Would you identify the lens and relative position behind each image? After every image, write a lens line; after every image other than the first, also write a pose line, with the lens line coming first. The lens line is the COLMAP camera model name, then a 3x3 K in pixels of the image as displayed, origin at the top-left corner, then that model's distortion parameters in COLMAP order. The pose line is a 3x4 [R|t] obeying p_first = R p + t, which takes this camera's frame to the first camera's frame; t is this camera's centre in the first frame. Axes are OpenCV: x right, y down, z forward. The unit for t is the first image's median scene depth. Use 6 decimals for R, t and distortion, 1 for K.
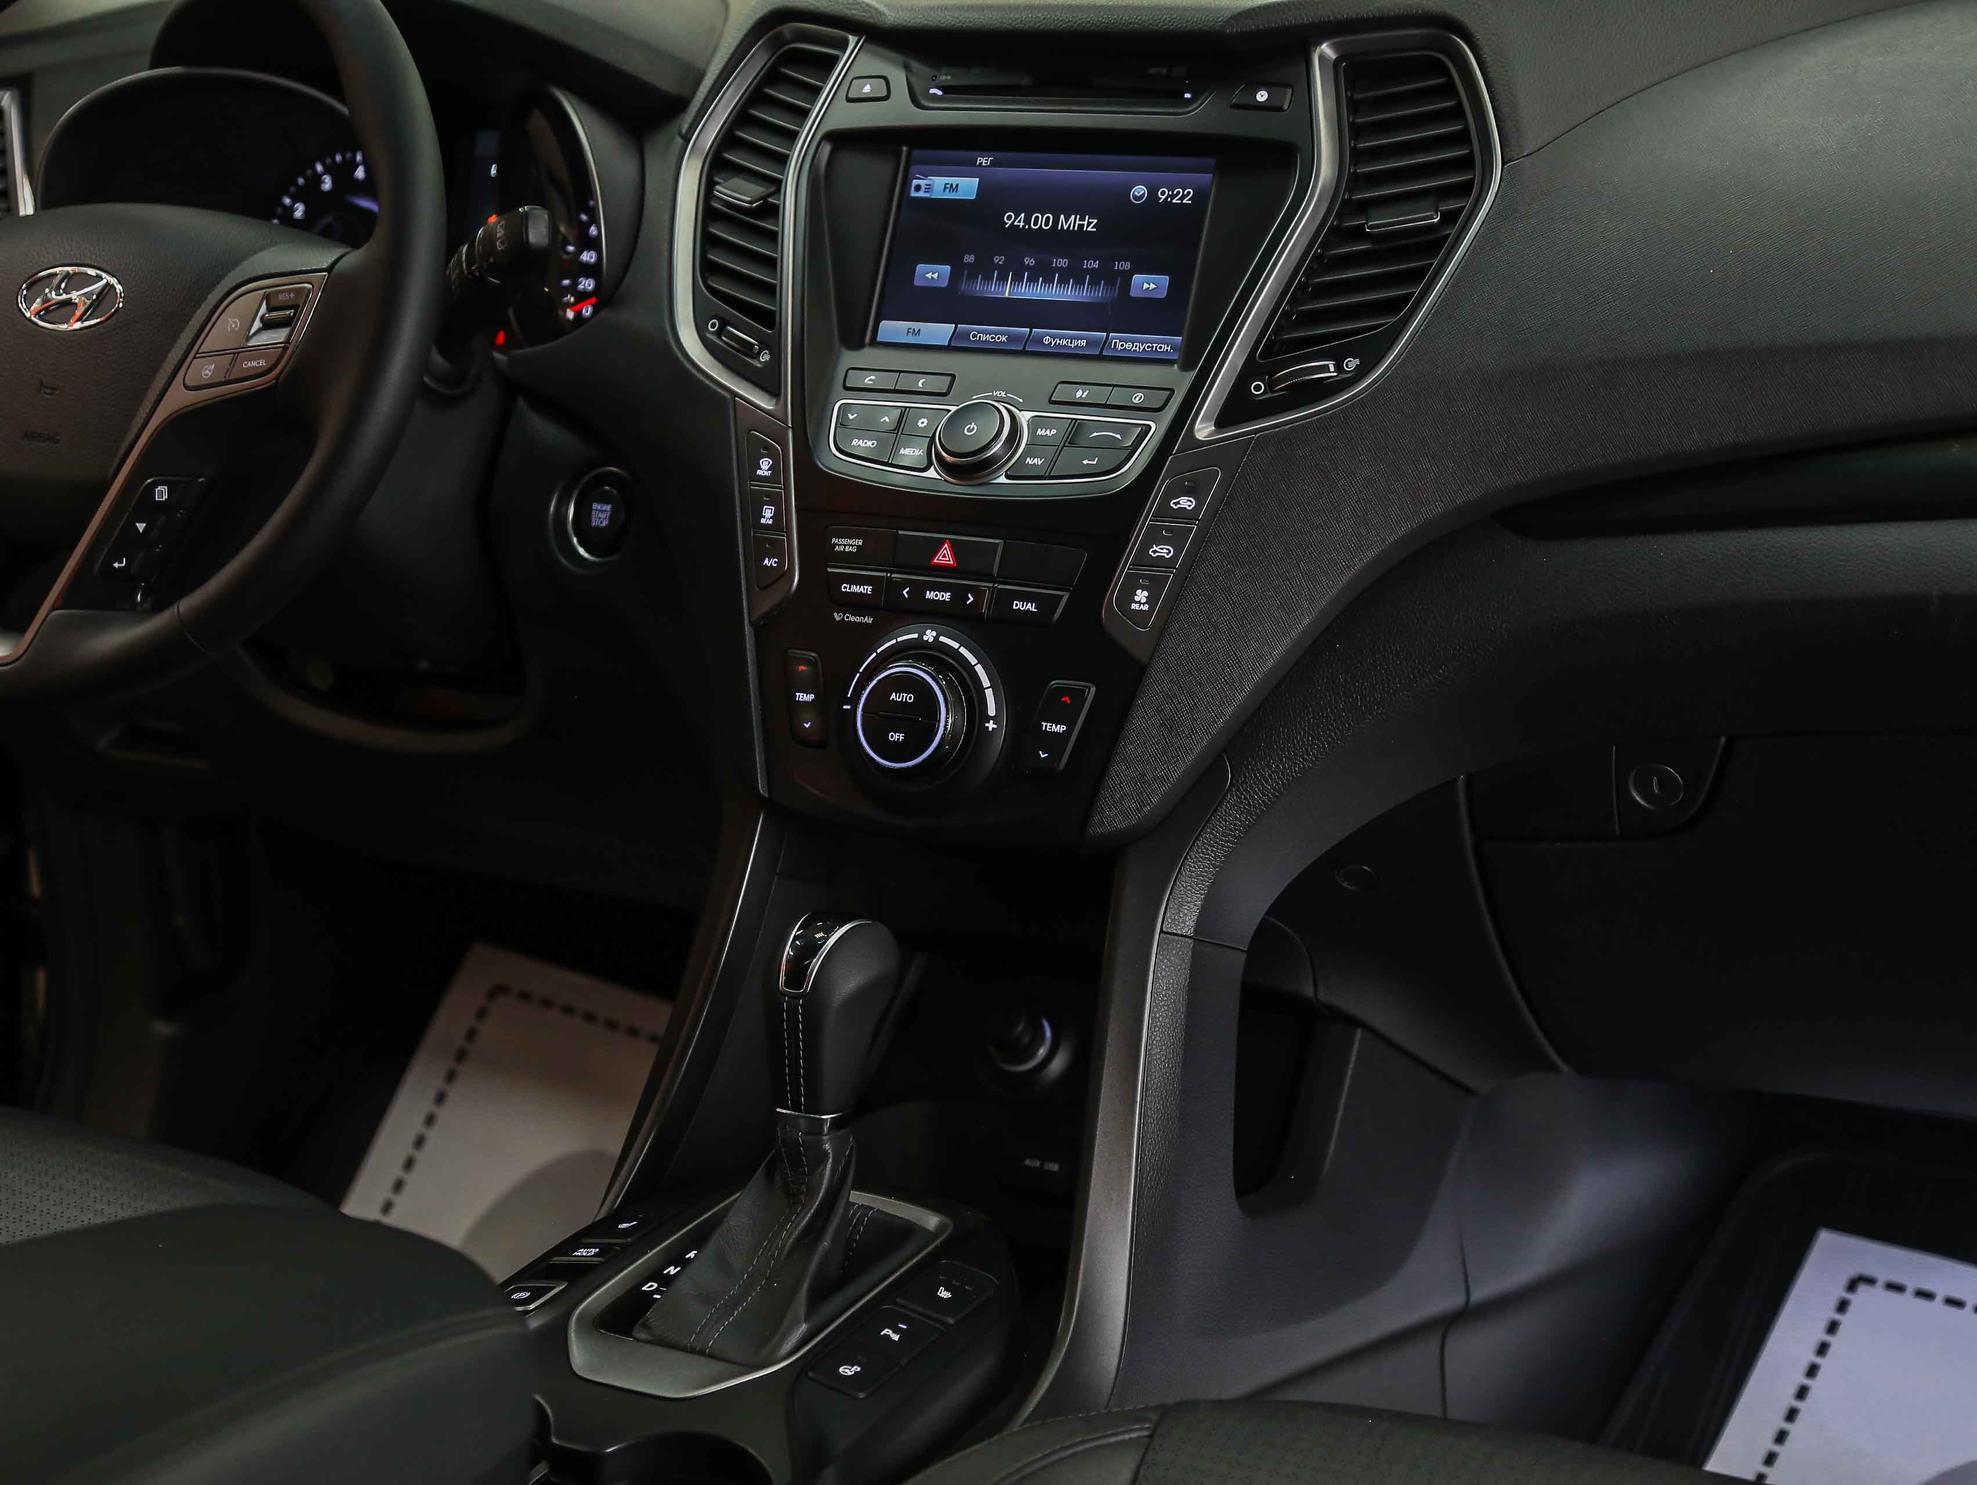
lens RADIAL K [[3305.6, 0, 976.4], [0, 3305.6, 750.2], [0, 0, 1]] dist [0.135935, 0.026687]
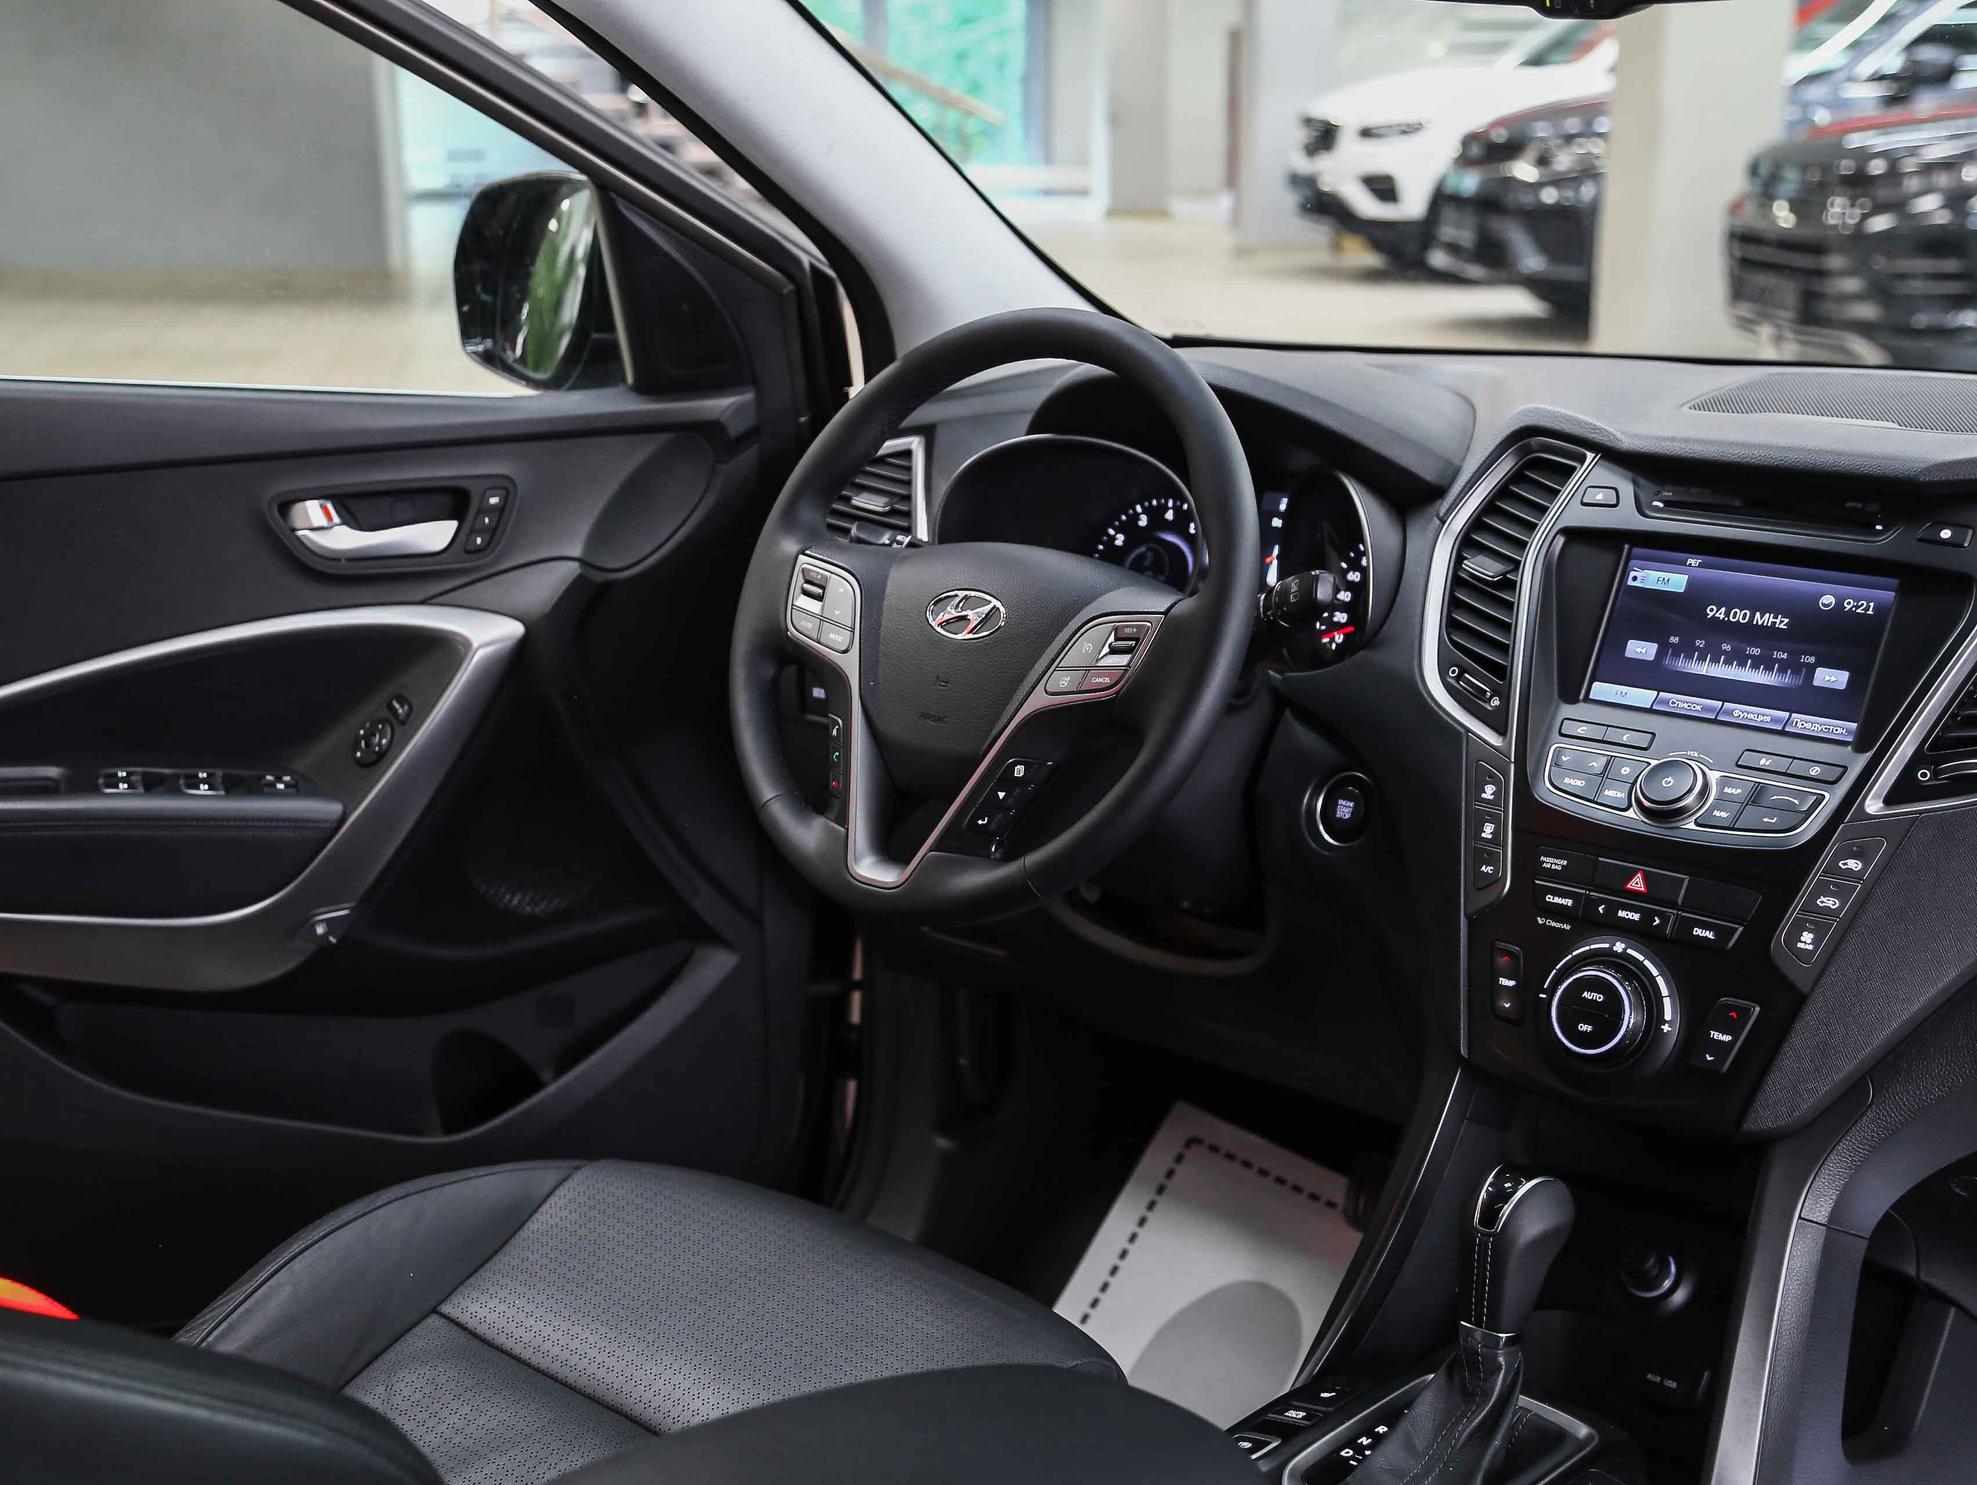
lens RADIAL K [[2586.3, 0, 980.6], [0, 2586.3, 752.1], [0, 0, 1]] dist [0.052862, 0.059950]
pose [[0.975124, 0.092873, -0.201265, -0.056412], [-0.102442, 0.994026, -0.037643, -0.044751], [0.196566, 0.057324, 0.978813, 0.006997]]
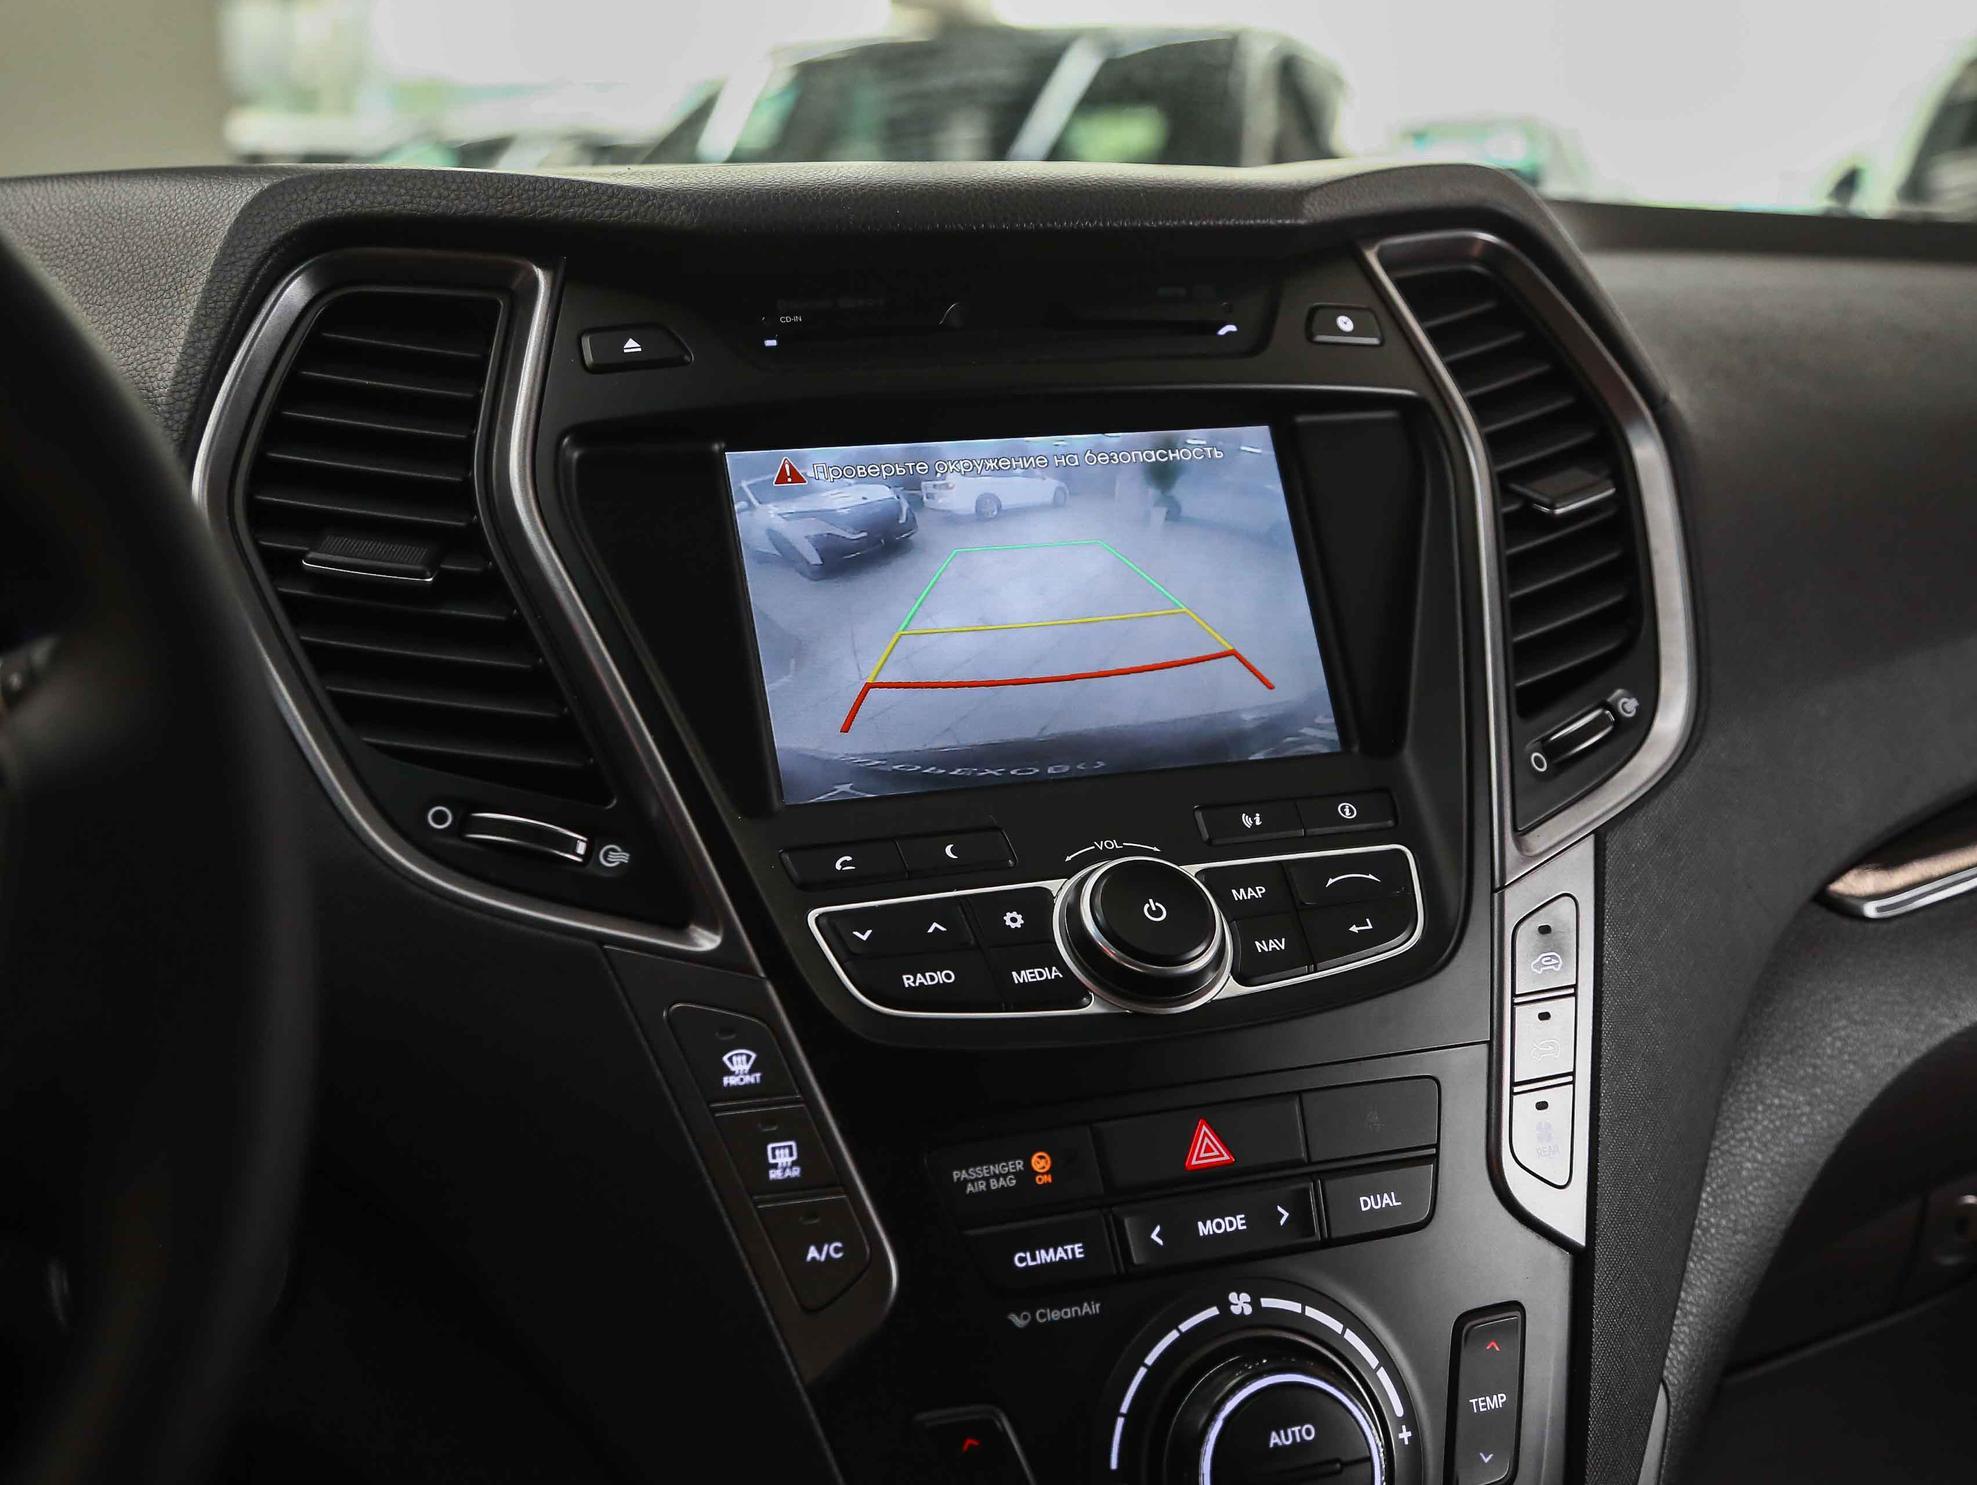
lens RADIAL K [[2586.3, 0, 980.6], [0, 2586.3, 752.1], [0, 0, 1]] dist [0.052862, 0.059950]
pose [[0.635177, -0.121879, 0.762690, -0.337223], [0.215938, 0.976116, -0.023851, -0.116645], [-0.741567, 0.179843, 0.646324, 0.725866]]
